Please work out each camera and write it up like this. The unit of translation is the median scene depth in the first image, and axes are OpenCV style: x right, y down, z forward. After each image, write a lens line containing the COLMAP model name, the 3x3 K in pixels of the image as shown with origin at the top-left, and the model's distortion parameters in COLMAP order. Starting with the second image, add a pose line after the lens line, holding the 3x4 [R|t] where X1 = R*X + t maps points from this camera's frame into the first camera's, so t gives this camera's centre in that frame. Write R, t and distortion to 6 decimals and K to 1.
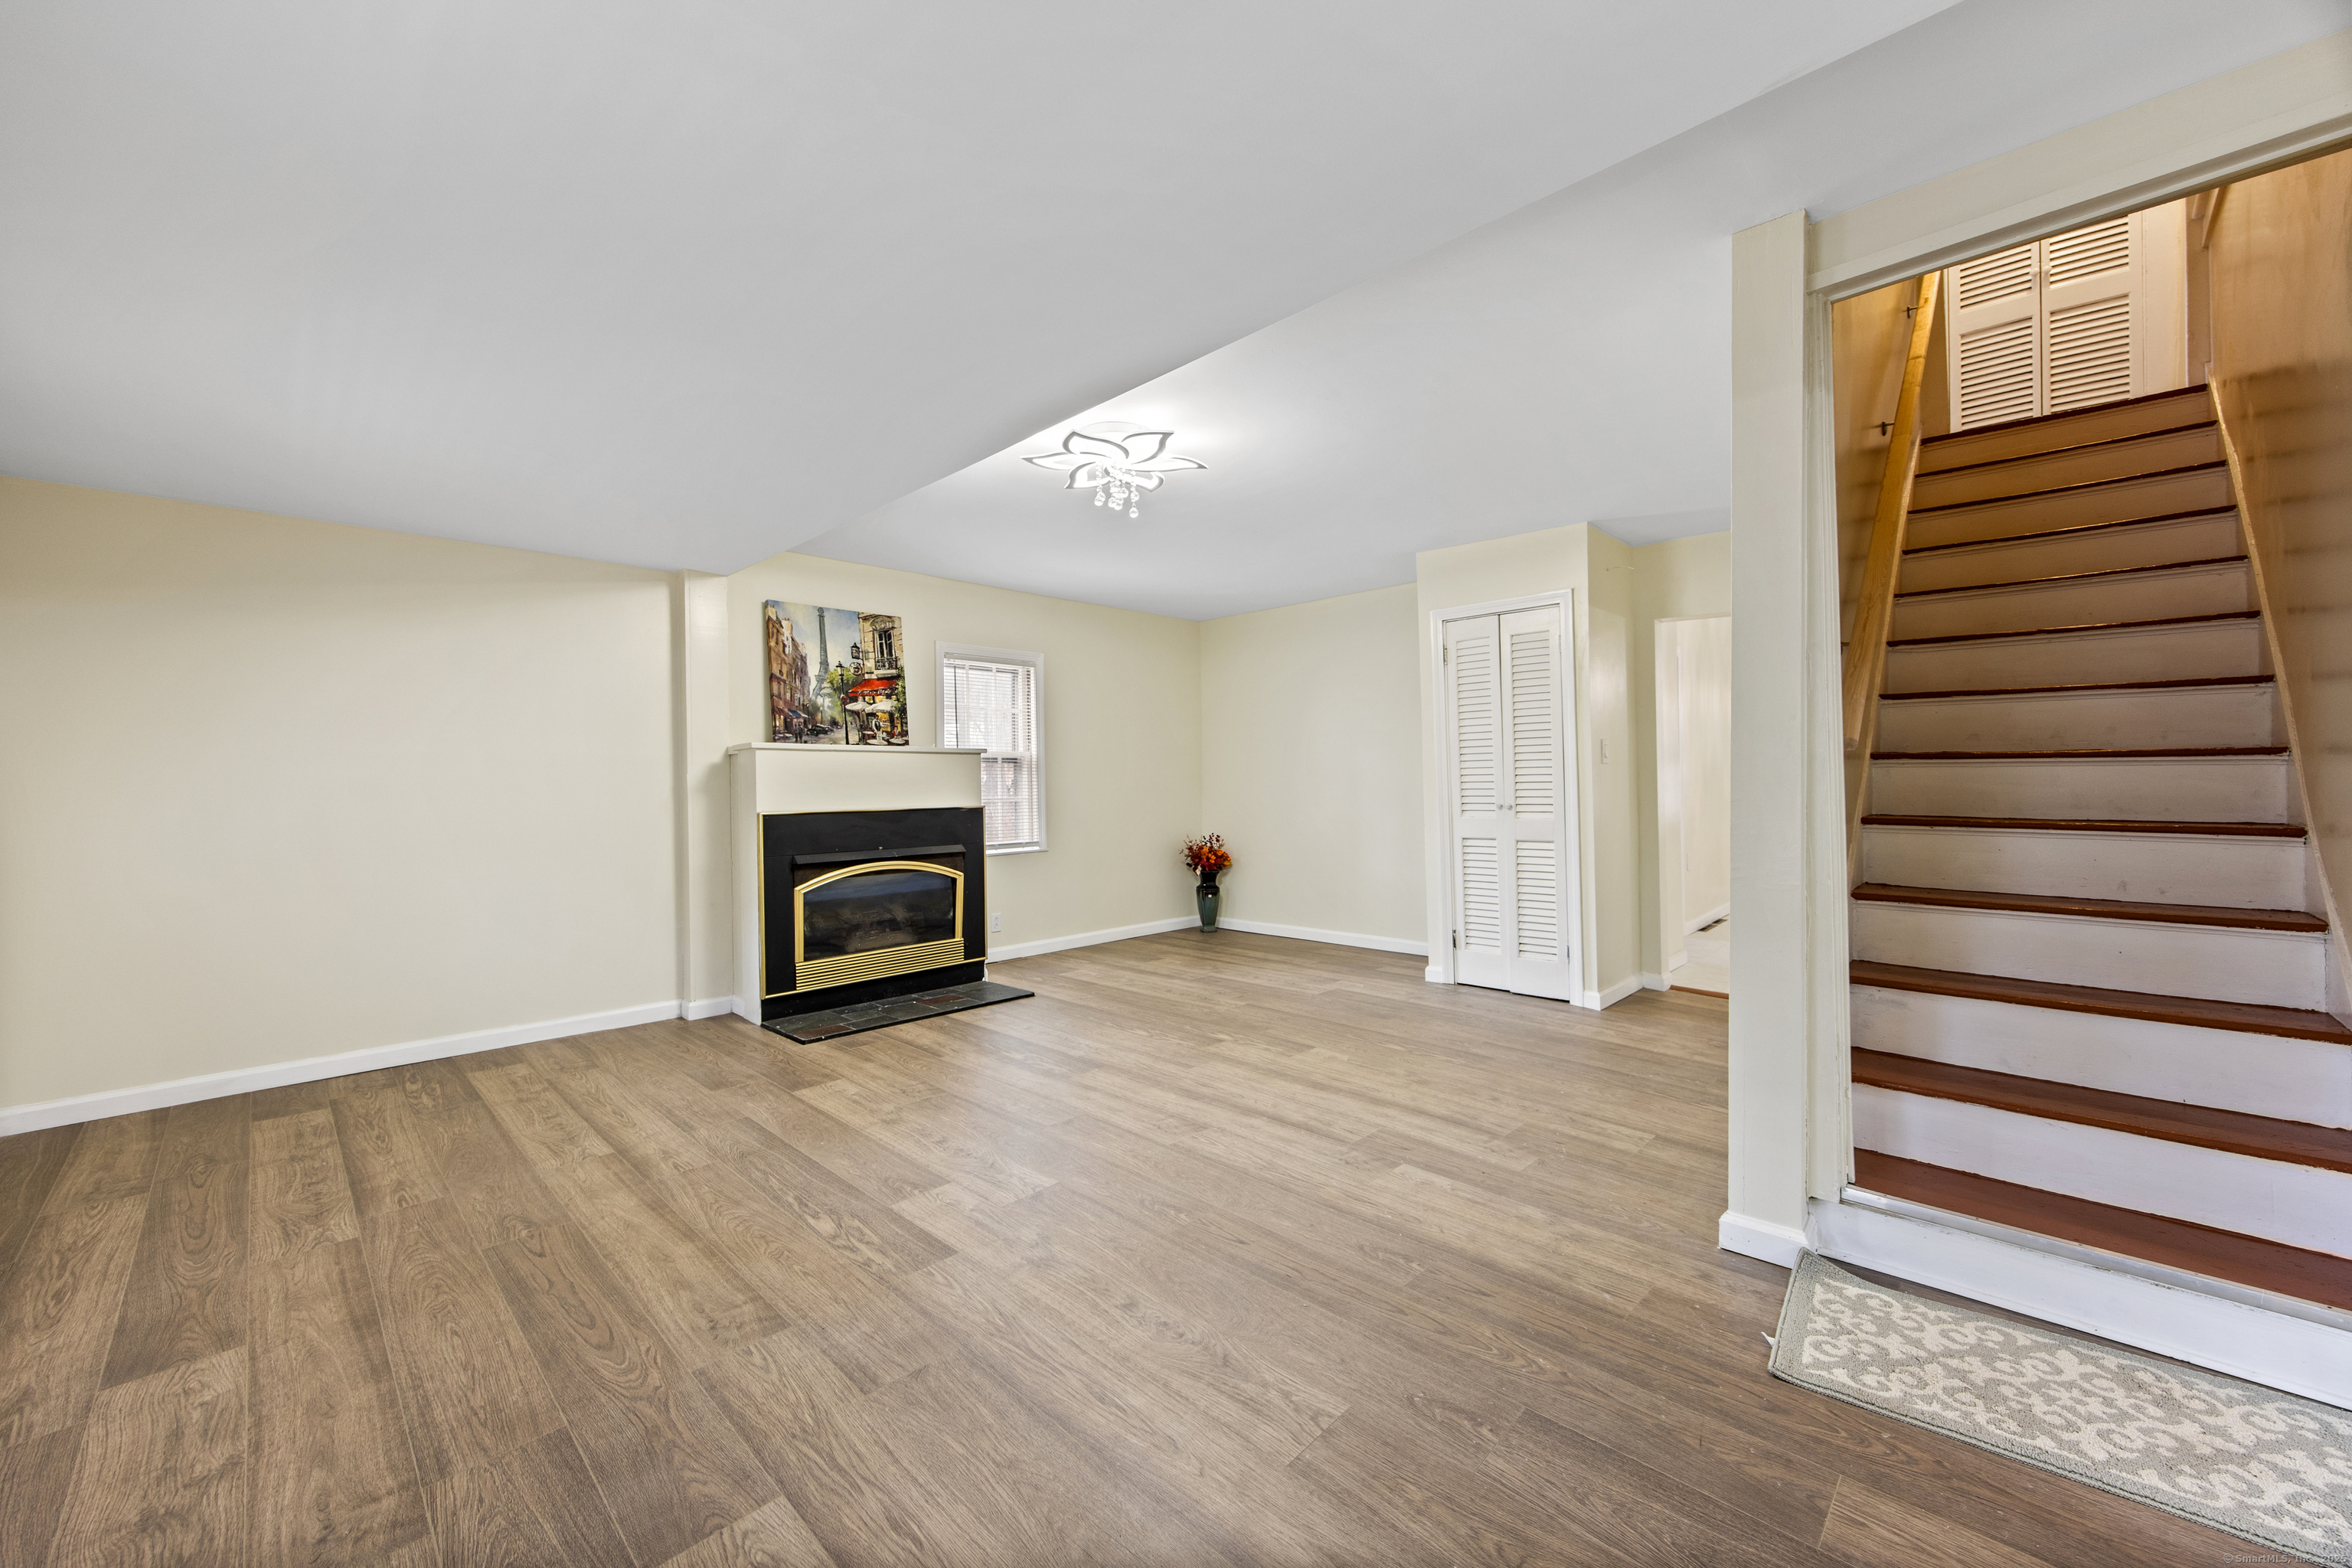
lens RADIAL K [[913.1, 0, 1148.7], [0, 913.1, 773.8], [0, 0, 1]] dist [-0.002556, -0.000375]
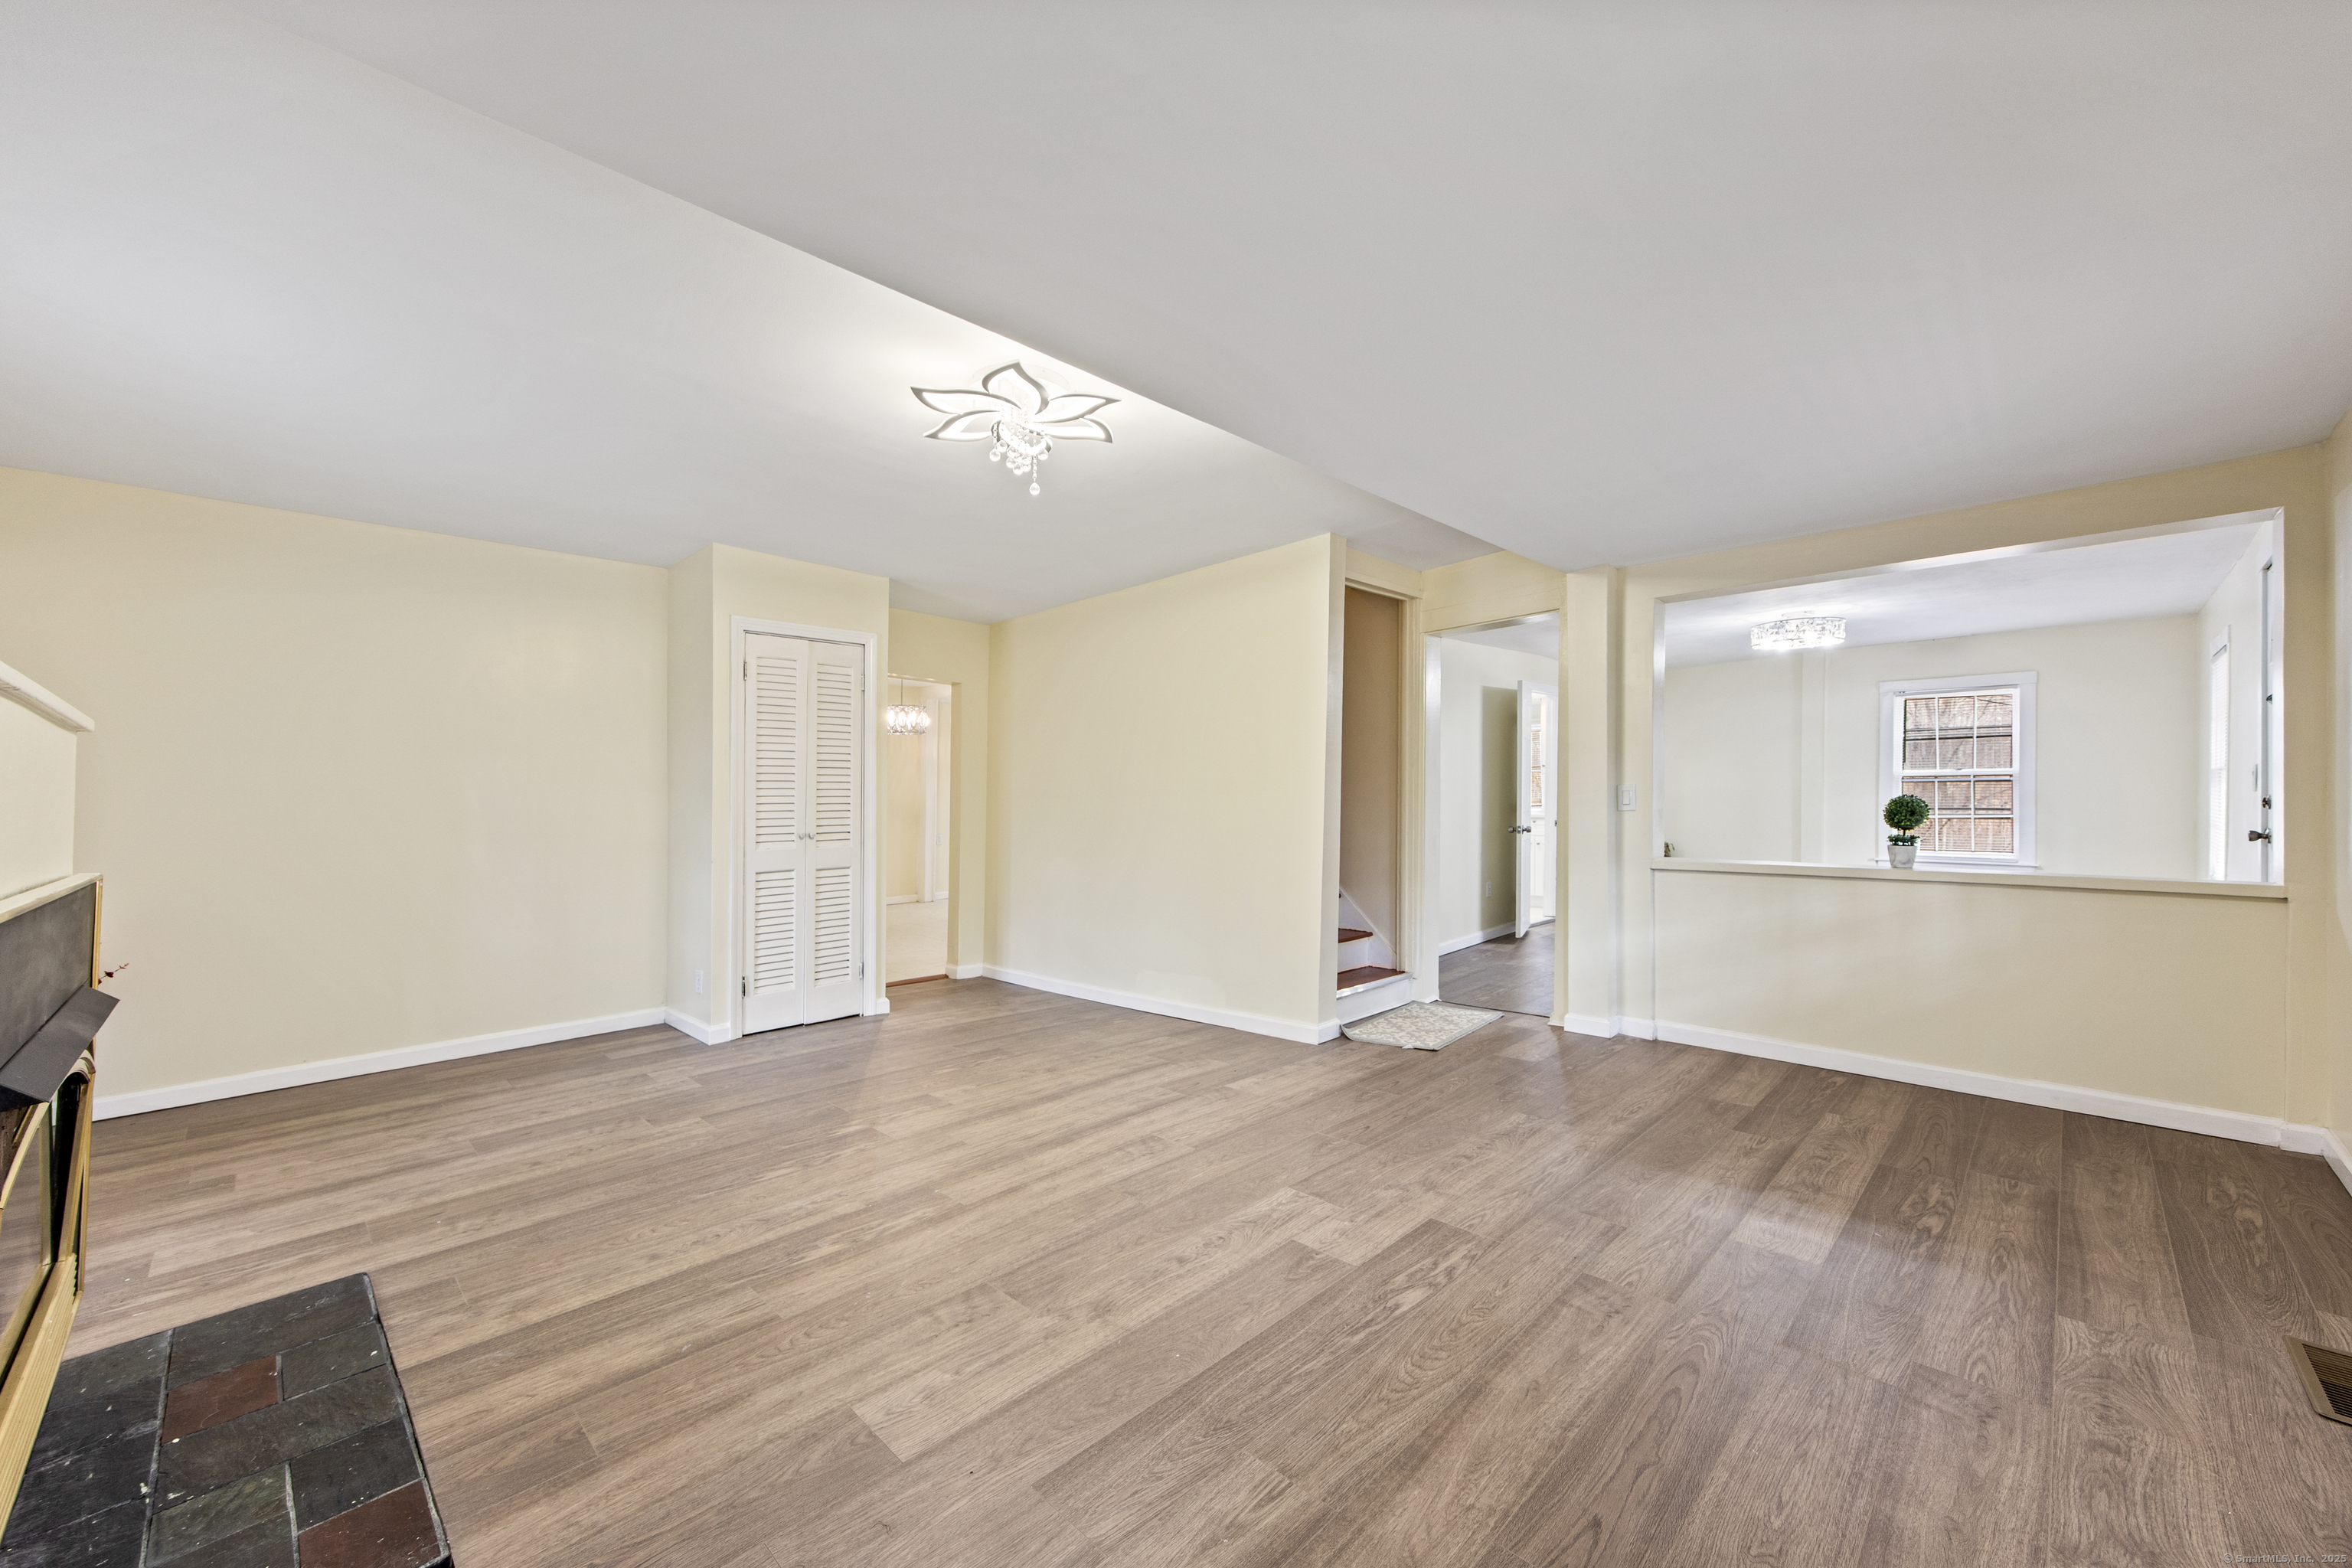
lens RADIAL K [[943.0, 0, 1183.2], [0, 943.0, 759.0], [0, 0, 1]] dist [-0.000151, 0.000016]
pose [[-0.033486, 0.057372, 0.997791, -0.643677], [0.005297, 0.998347, -0.057226, 0.013683], [-0.999425, 0.003369, -0.033735, 0.625216]]
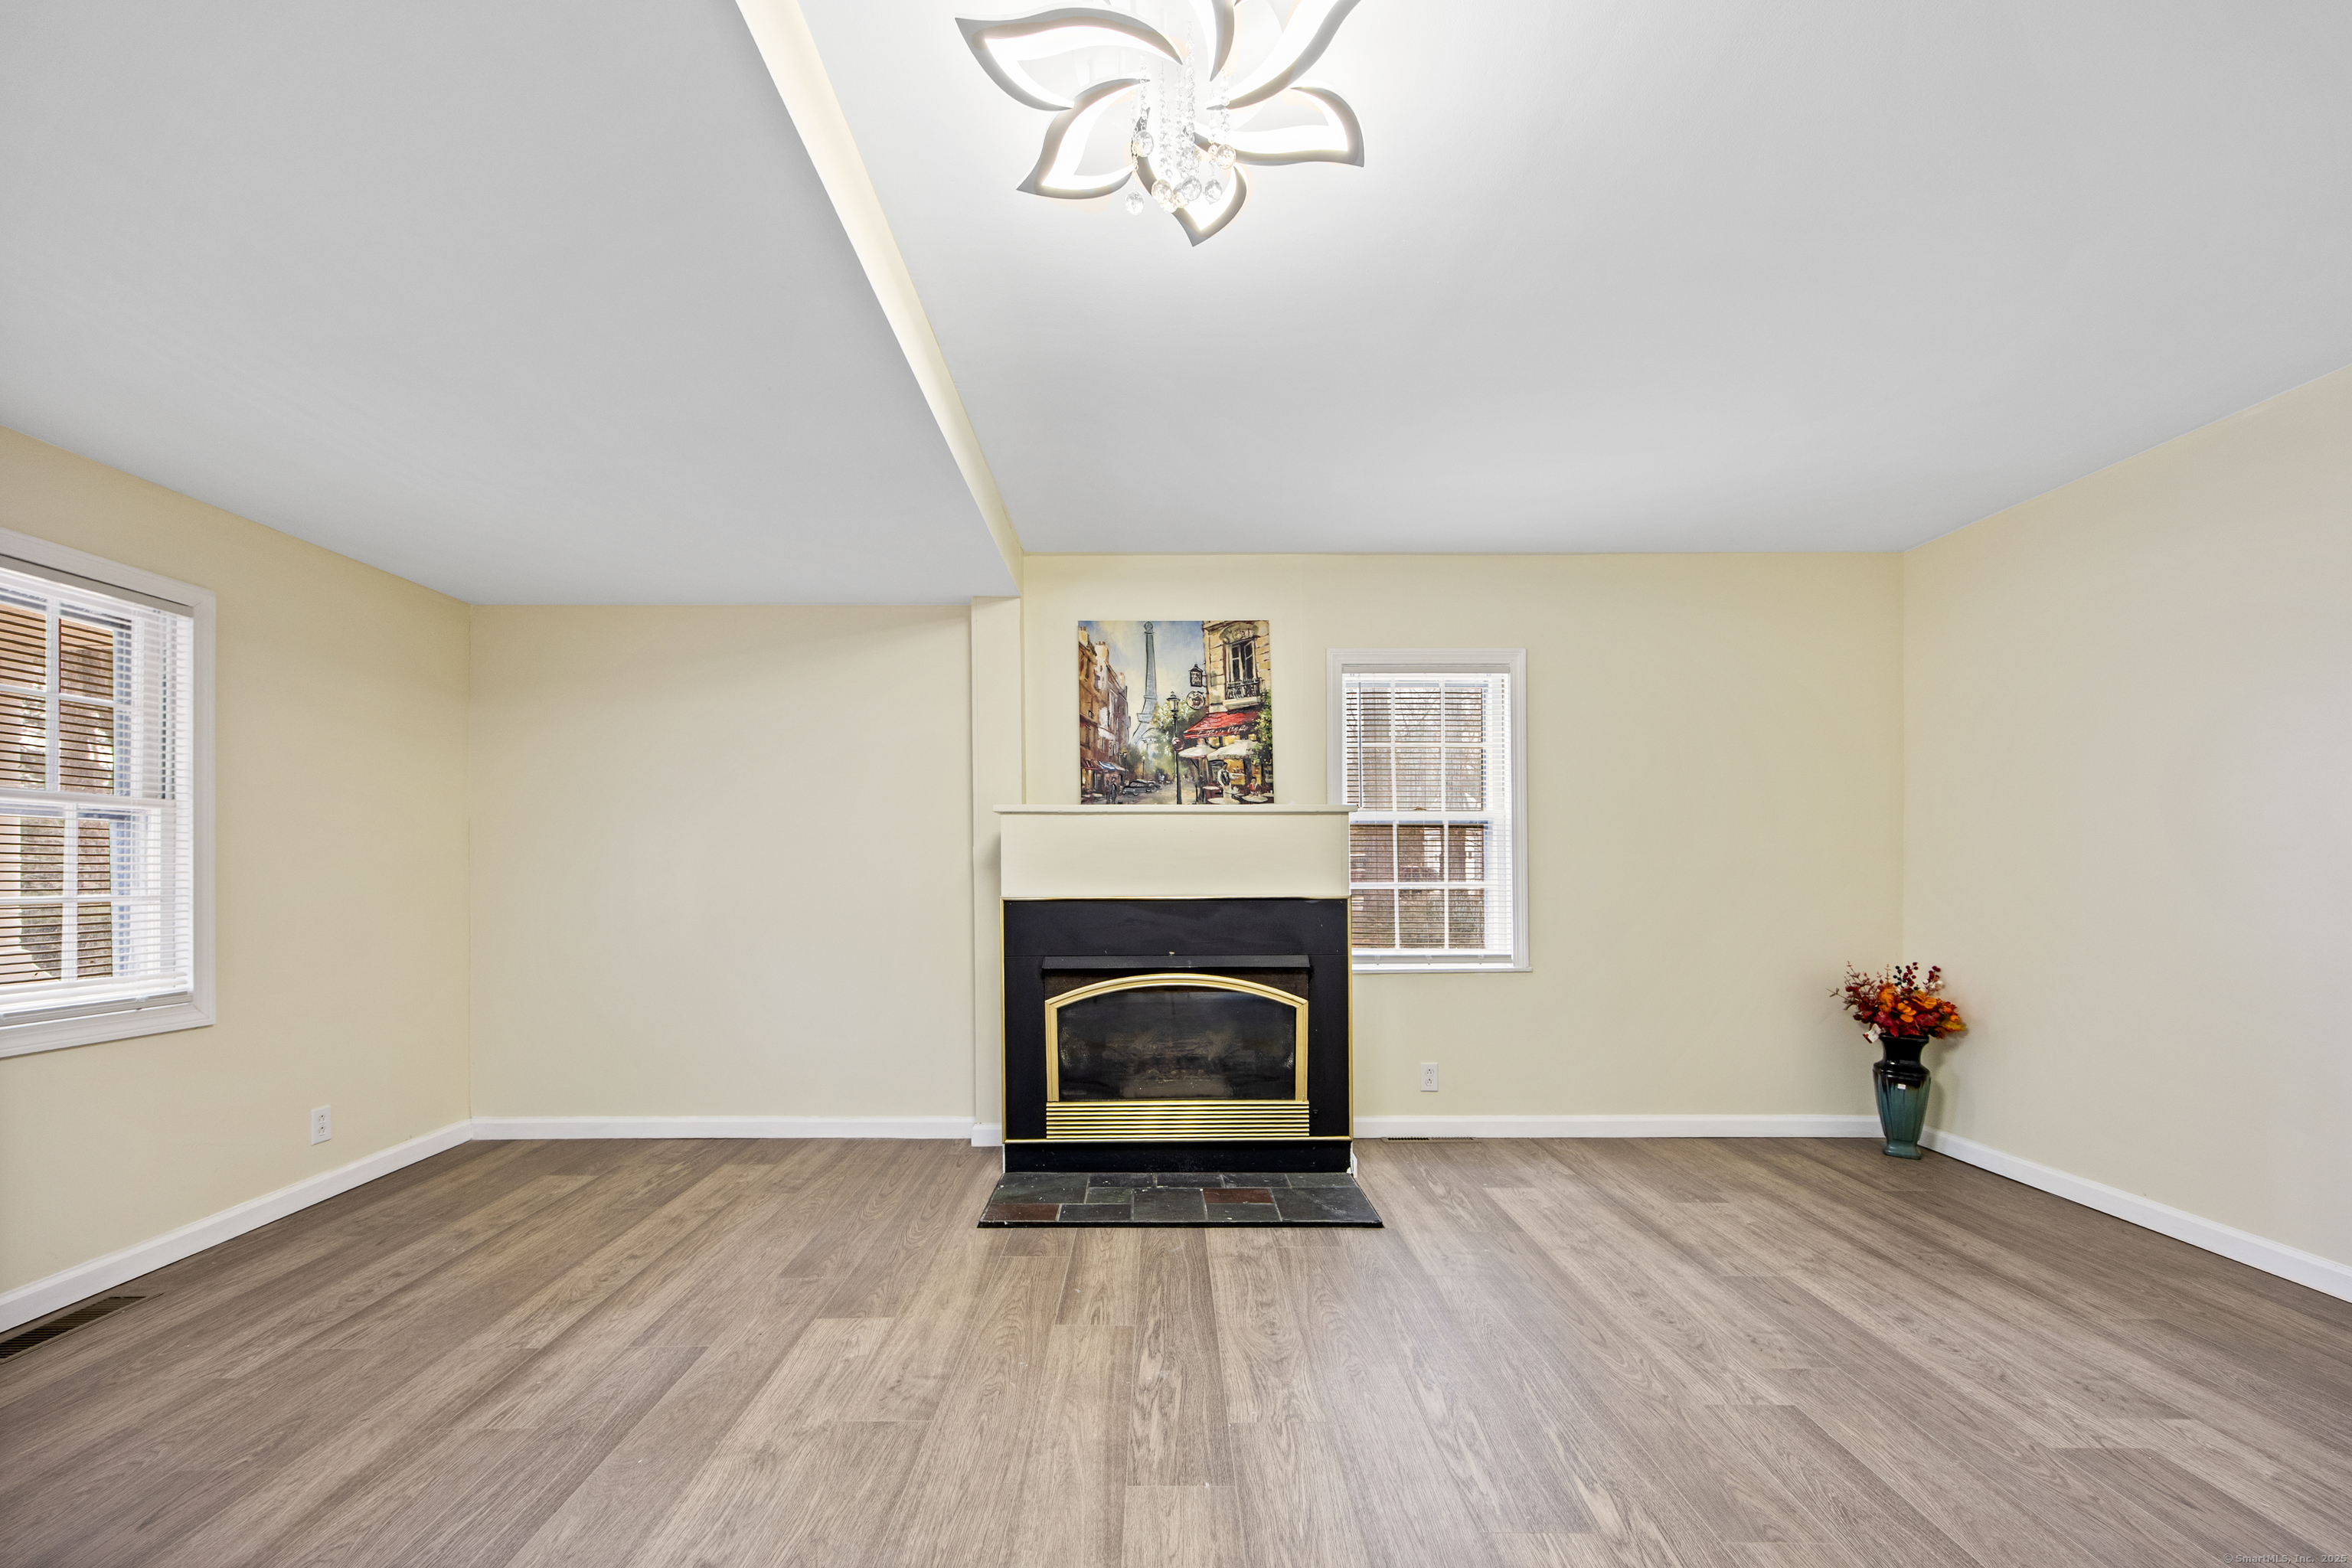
lens RADIAL K [[933.5, 0, 1152.1], [0, 933.5, 859.8], [0, 0, 1]] dist [0.002563, 0.000147]
pose [[0.713757, 0.004724, -0.700378, 0.189349], [0.002244, 0.999957, 0.009032, 0.004821], [0.700390, -0.008018, 0.713715, 0.492539]]
